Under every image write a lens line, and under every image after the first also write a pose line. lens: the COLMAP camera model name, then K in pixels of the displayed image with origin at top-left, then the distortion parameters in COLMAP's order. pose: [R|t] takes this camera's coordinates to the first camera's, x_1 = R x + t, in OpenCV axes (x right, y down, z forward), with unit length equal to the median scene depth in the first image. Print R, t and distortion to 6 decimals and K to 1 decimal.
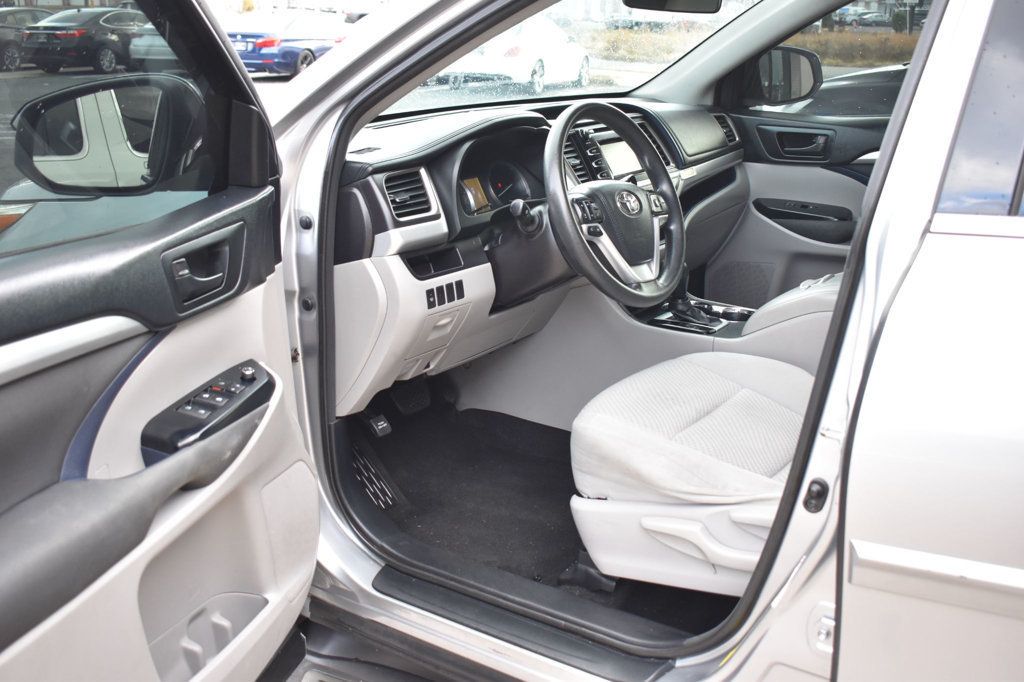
lens RADIAL K [[1089.3, 0, 513.6], [0, 1089.3, 341.5], [0, 0, 1]] dist [-0.071549, 0.000000]
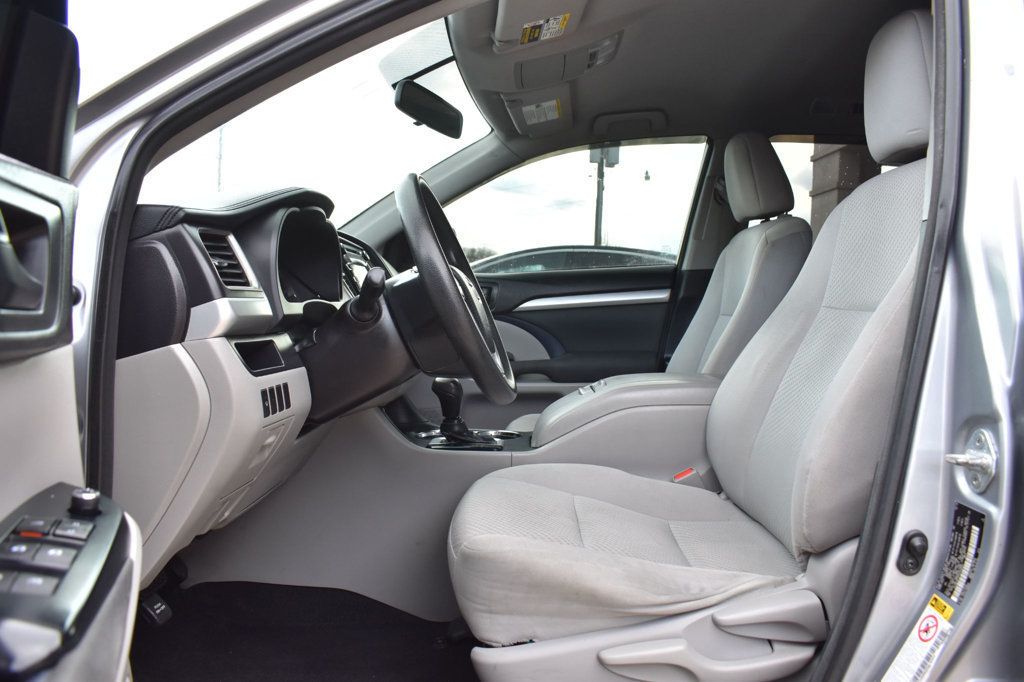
lens RADIAL K [[796.4, 0, 510.7], [0, 796.4, 341.8], [0, 0, 1]] dist [-0.101128, 0.020510]
pose [[0.835287, -0.011256, 0.549699, -0.227491], [0.141870, 0.970346, -0.195707, 0.045584], [-0.531195, 0.241457, 0.812114, 0.500627]]
